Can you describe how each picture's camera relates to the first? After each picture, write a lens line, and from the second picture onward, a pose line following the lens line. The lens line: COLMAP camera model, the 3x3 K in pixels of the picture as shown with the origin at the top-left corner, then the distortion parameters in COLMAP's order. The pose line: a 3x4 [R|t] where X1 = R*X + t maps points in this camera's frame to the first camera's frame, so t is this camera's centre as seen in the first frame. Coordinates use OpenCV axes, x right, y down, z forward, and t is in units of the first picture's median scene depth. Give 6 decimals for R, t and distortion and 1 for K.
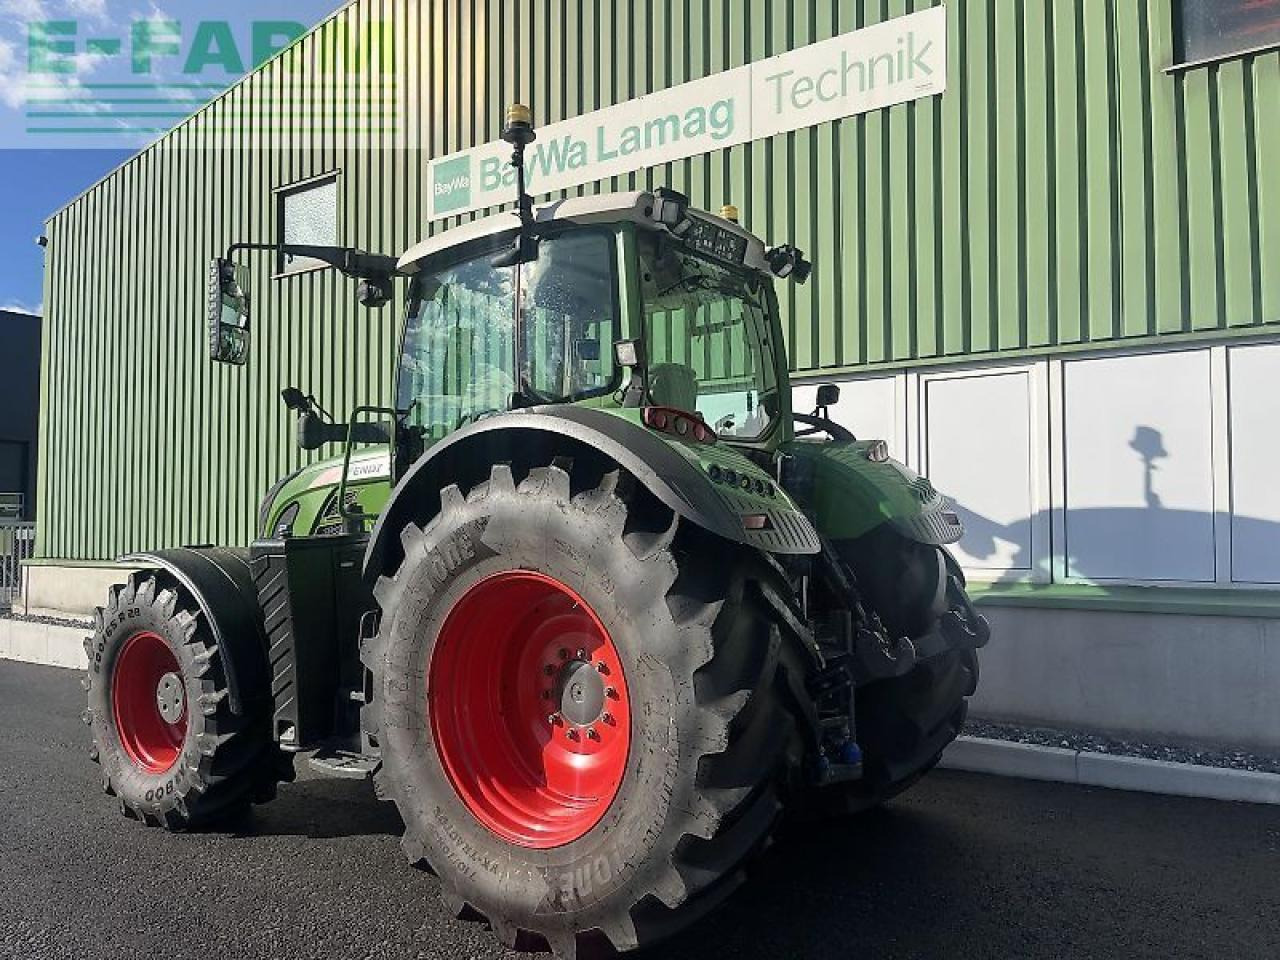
lens RADIAL K [[979.7, 0, 638.8], [0, 979.7, 479.4], [0, 0, 1]] dist [0.055576, -0.063117]
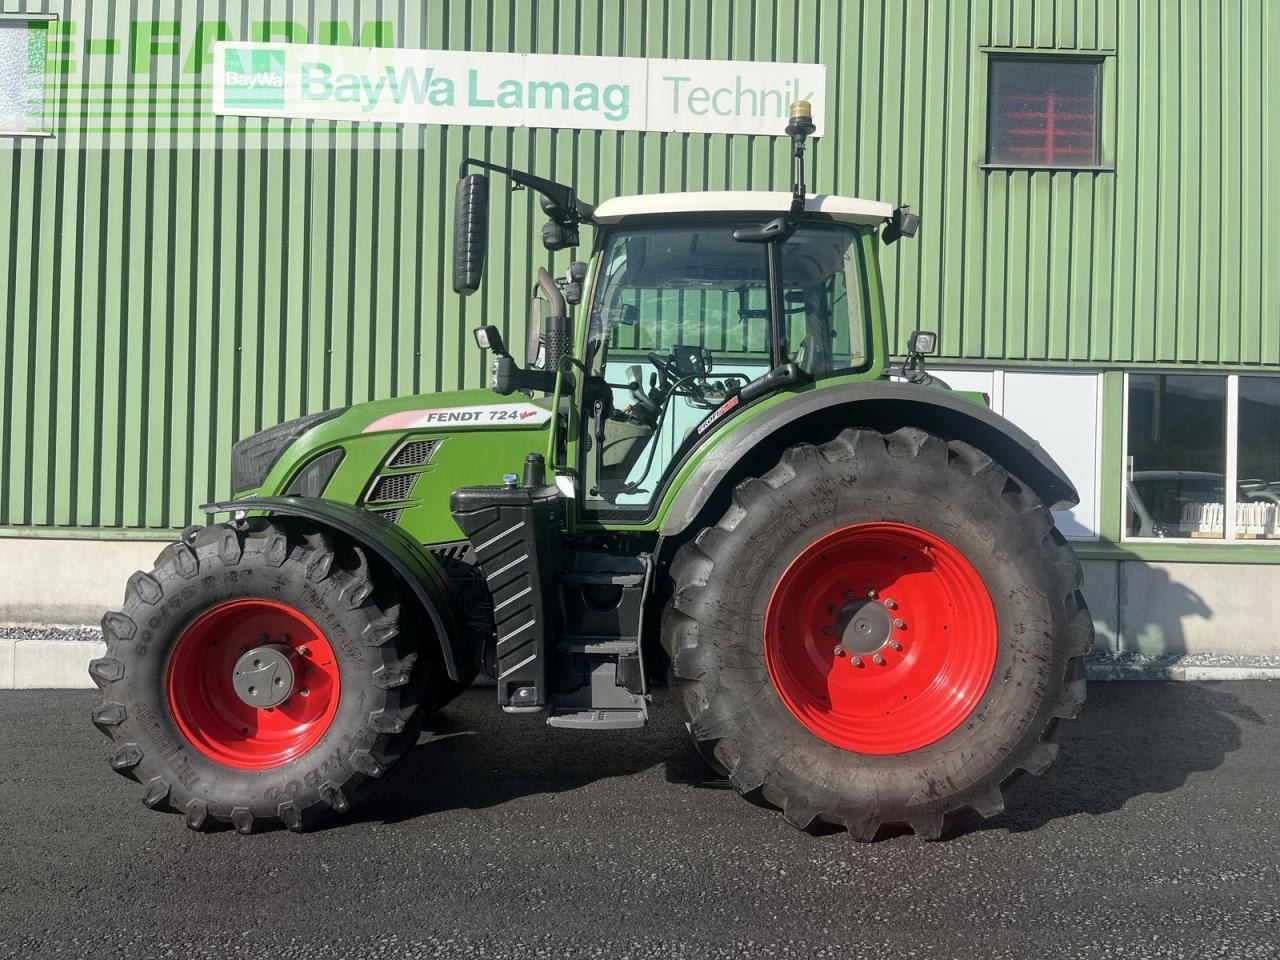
lens RADIAL K [[979.7, 0, 645.1], [0, 979.7, 480.5], [0, 0, 1]] dist [0.055576, -0.063117]
pose [[0.805259, 0.028625, 0.592232, -0.532879], [-0.051281, 0.998454, 0.021467, 0.016454], [-0.590702, -0.047657, 0.805481, 0.115889]]
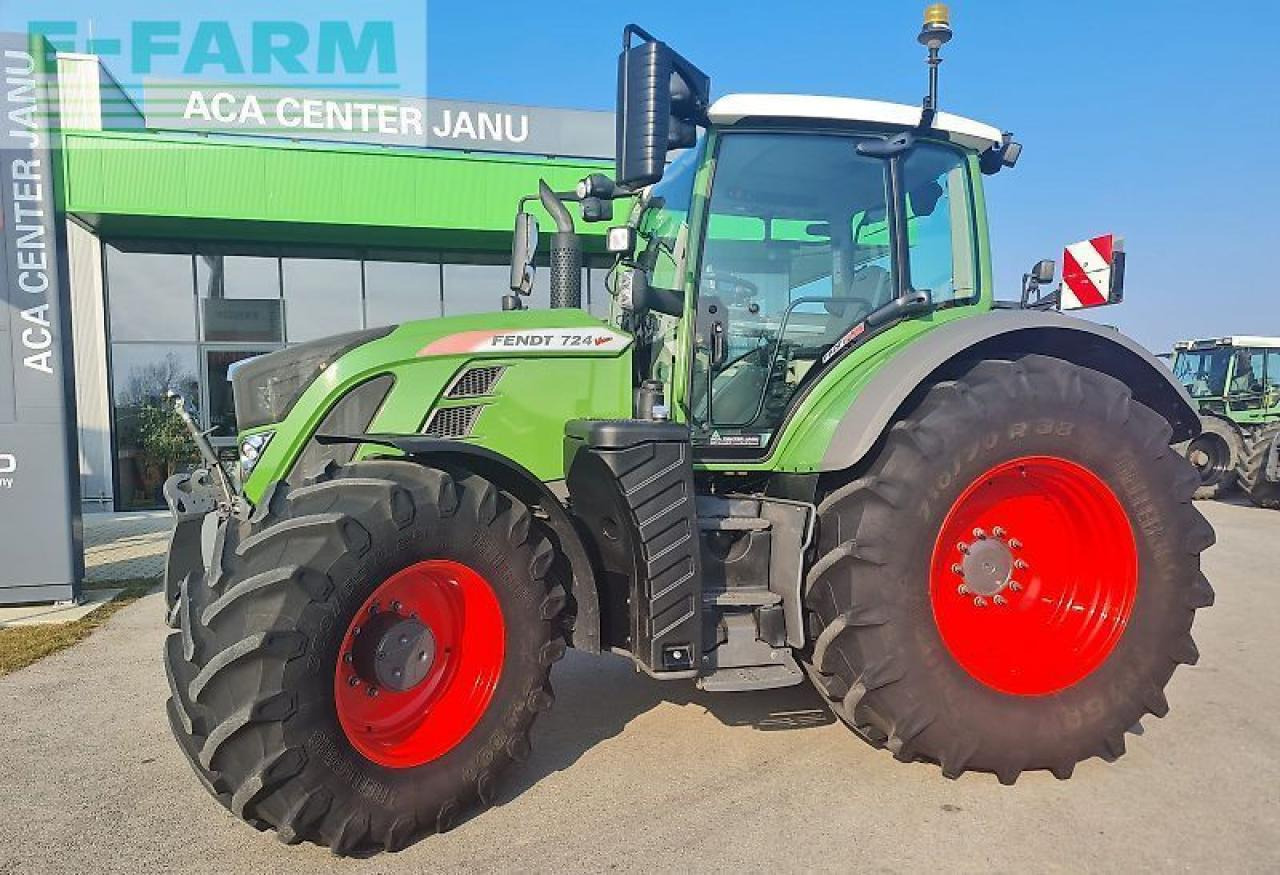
lens RADIAL K [[923.2, 0, 579.6], [0, 923.2, 469.3], [0, 0, 1]] dist [0.032111, 0.000737]
pose [[0.611969, -0.007195, 0.790849, -0.660994], [-0.055820, 0.997072, 0.052265, 0.041265], [-0.788909, -0.076130, 0.609775, 0.393693]]
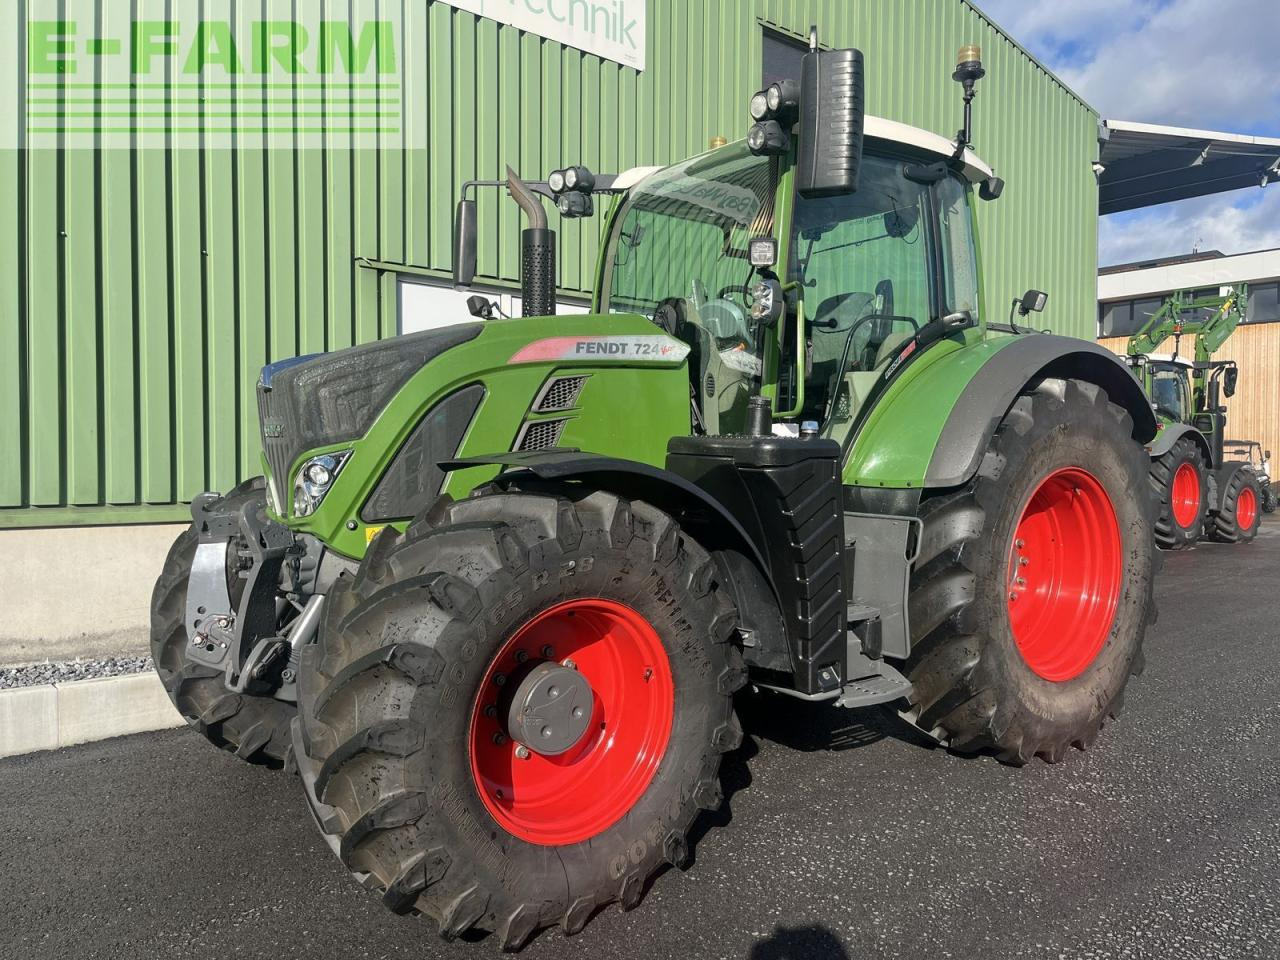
lens RADIAL K [[979.7, 0, 644.3], [0, 979.7, 481.7], [0, 0, 1]] dist [0.055576, -0.063117]
pose [[0.266536, -0.019249, 0.963633, -0.759979], [-0.050653, 0.998139, 0.033948, 0.049102], [-0.962493, -0.057859, 0.265065, 0.608326]]
